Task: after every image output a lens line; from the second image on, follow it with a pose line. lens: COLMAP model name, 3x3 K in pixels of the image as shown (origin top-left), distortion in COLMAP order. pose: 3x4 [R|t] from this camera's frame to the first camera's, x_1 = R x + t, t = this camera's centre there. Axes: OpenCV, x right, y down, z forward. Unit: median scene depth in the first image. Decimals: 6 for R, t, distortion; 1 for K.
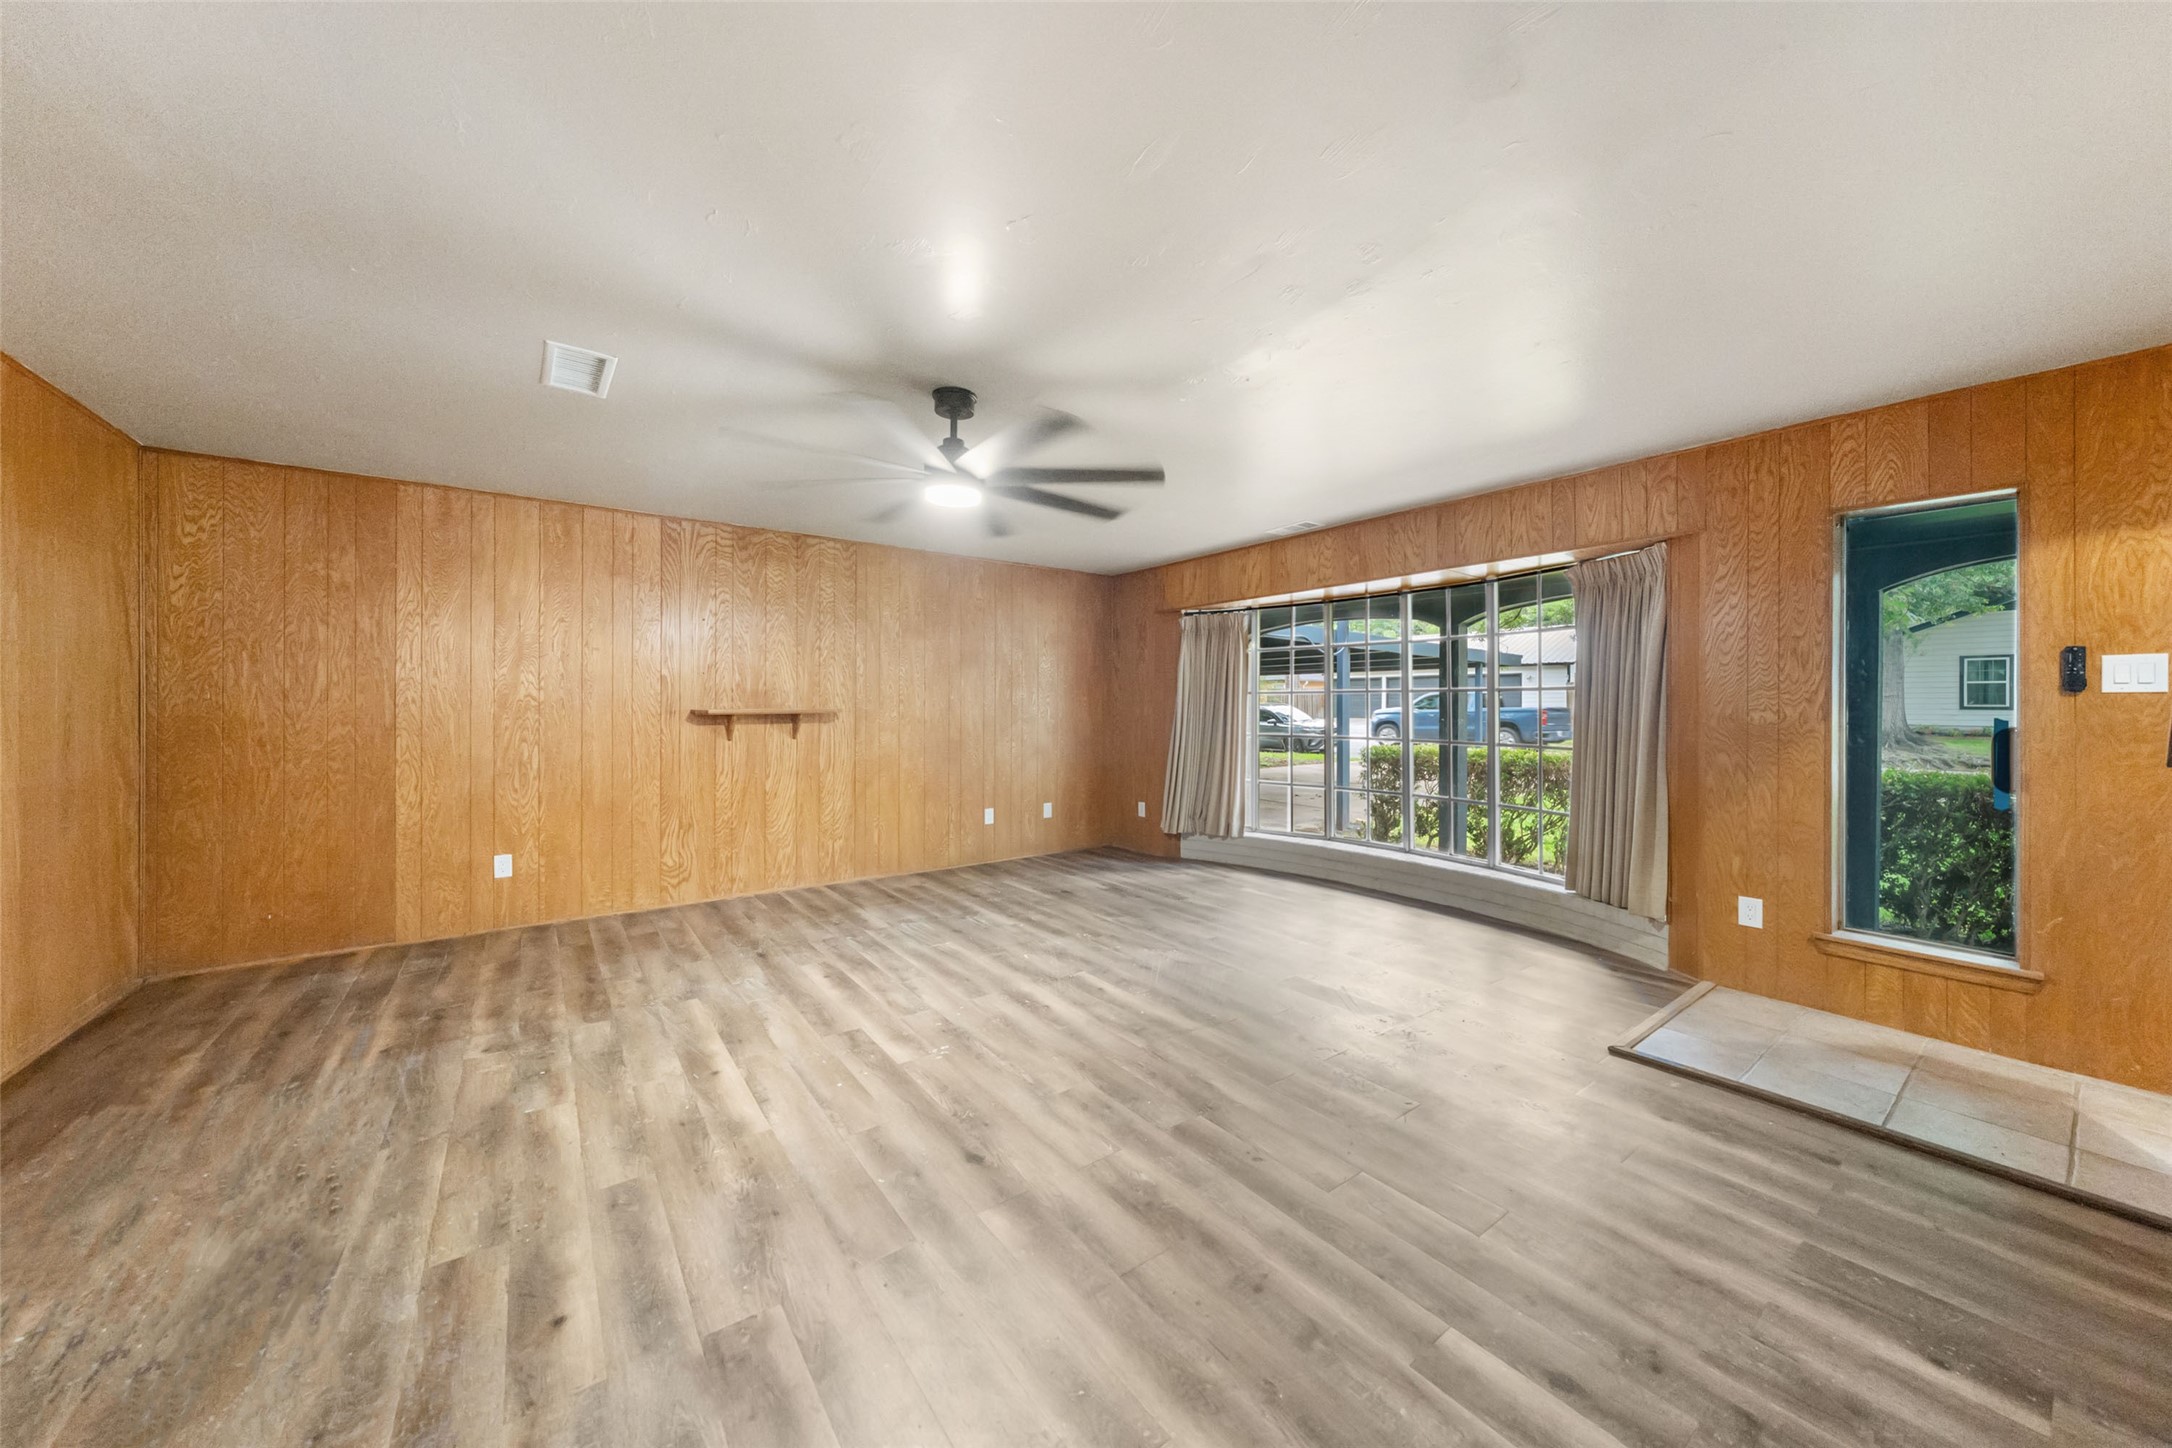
lens RADIAL K [[753.0, 0, 1093.2], [0, 753.0, 697.5], [0, 0, 1]] dist [-0.000904, -0.000078]
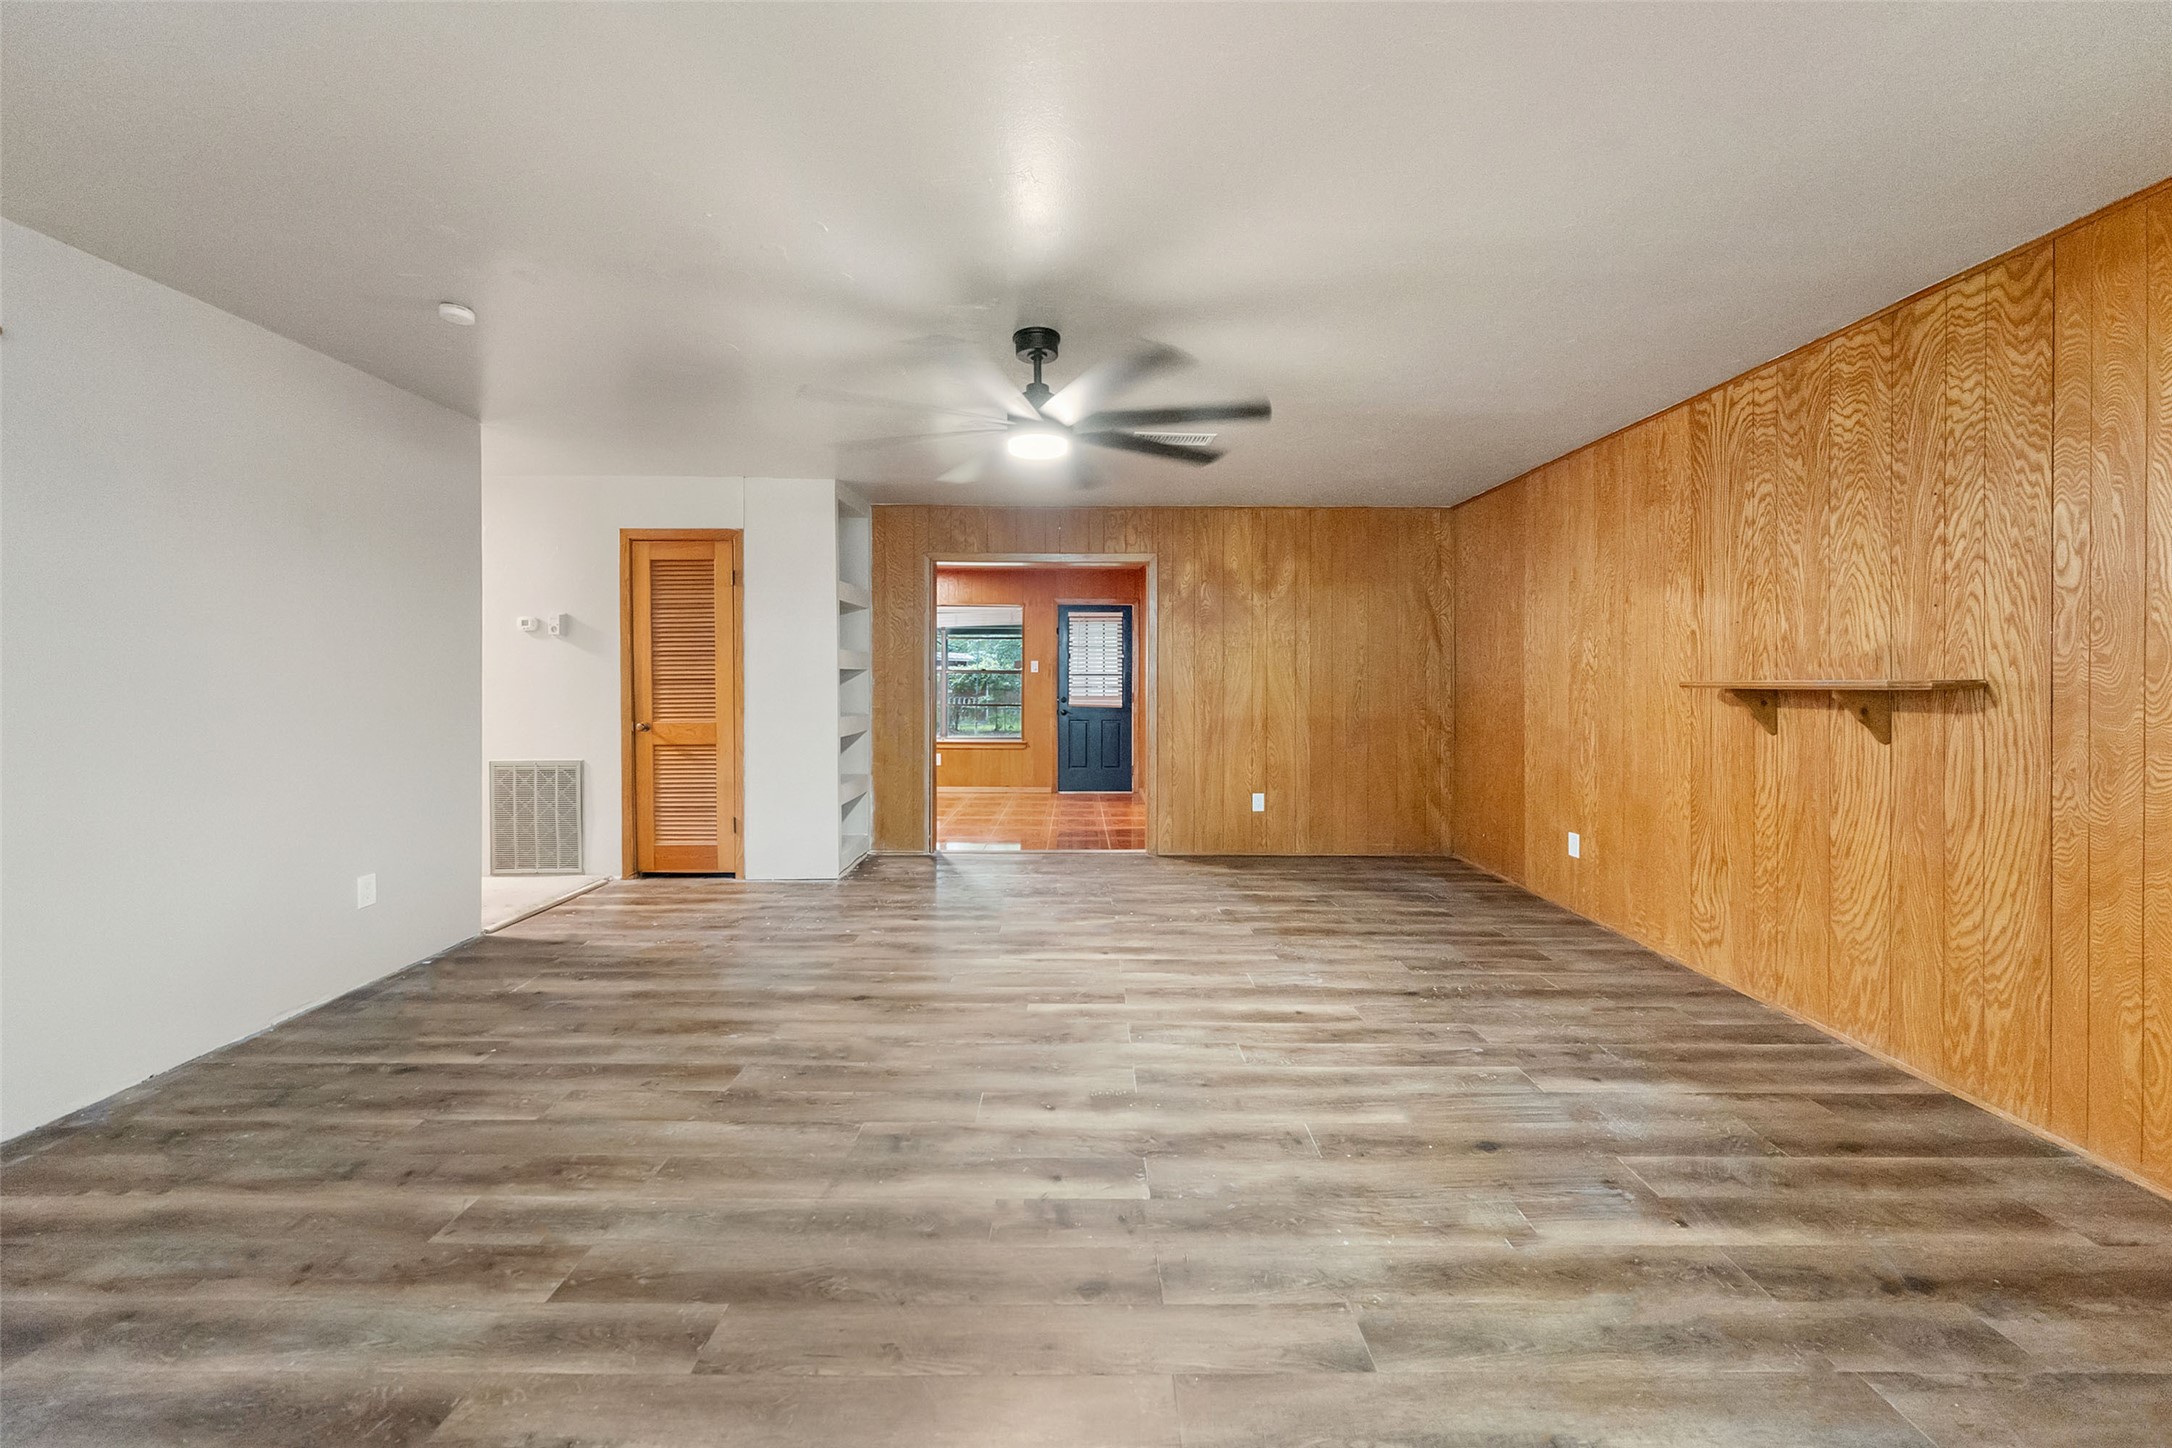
lens RADIAL K [[758.1, 0, 1071.9], [0, 758.1, 677.8], [0, 0, 1]] dist [-0.000971, -0.000113]
pose [[-0.607518, -0.001762, -0.794304, 0.397955], [0.006270, 0.999956, -0.007013, 0.018390], [0.794281, -0.009241, -0.607480, 1.199572]]
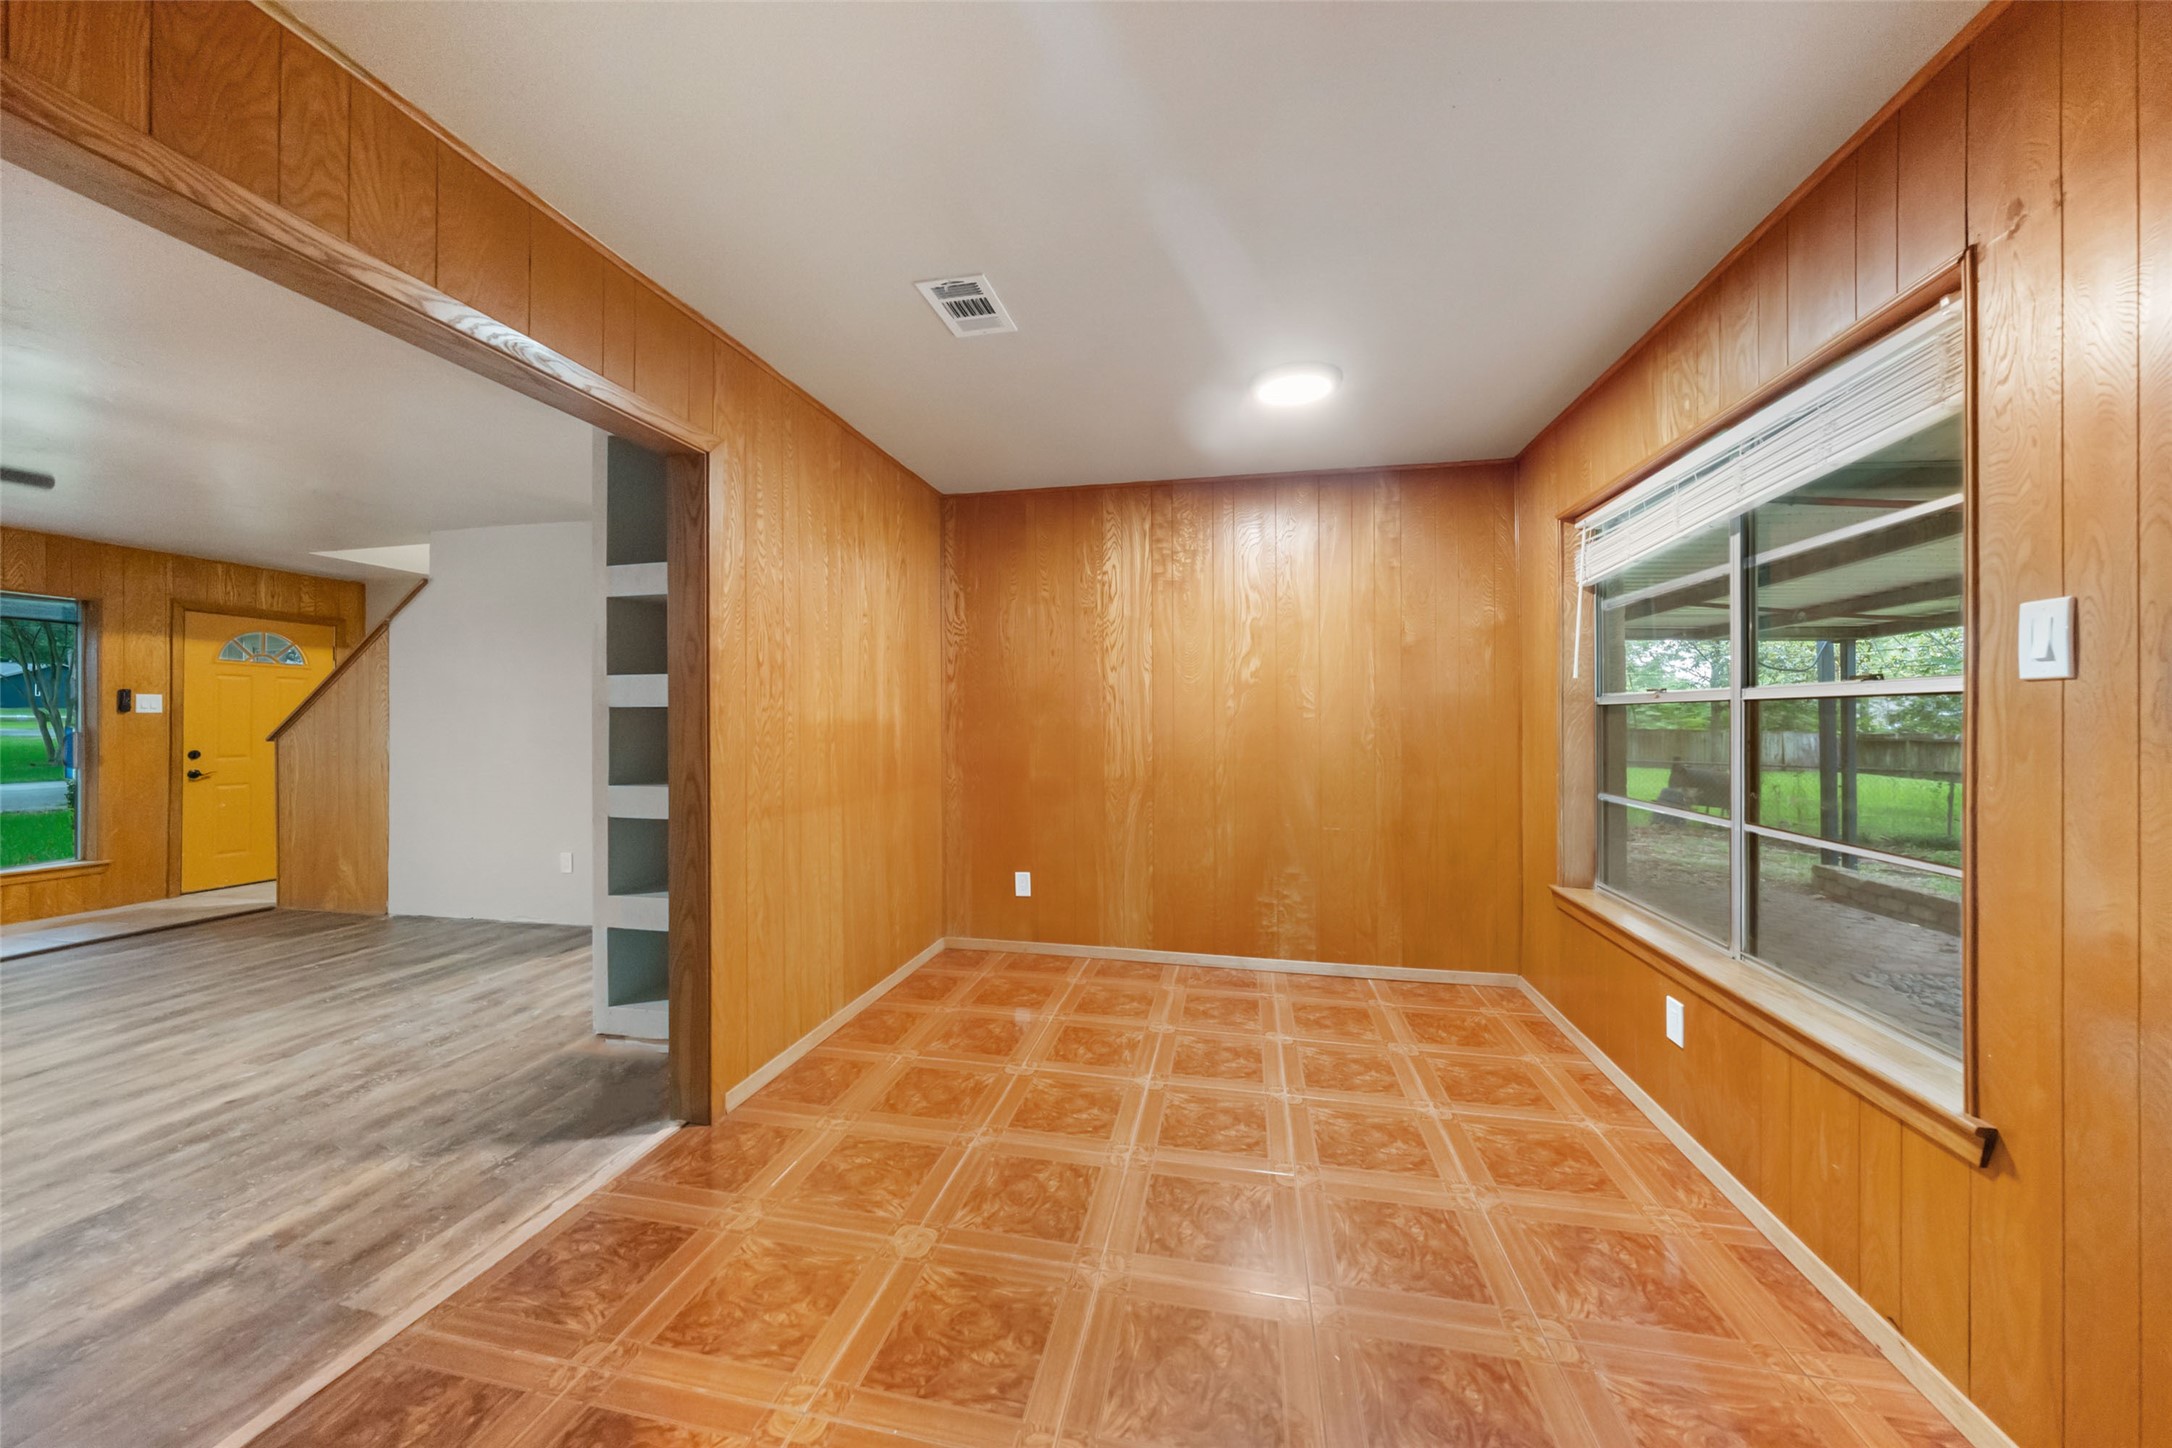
lens RADIAL K [[756.7, 0, 1087.7], [0, 756.7, 719.5], [0, 0, 1]] dist [-0.001427, -0.000086]
pose [[-0.659795, -0.000306, 0.751446, -1.267459], [-0.003189, 0.999992, -0.002393, 0.005615], [-0.751439, -0.003975, -0.659791, 0.279680]]
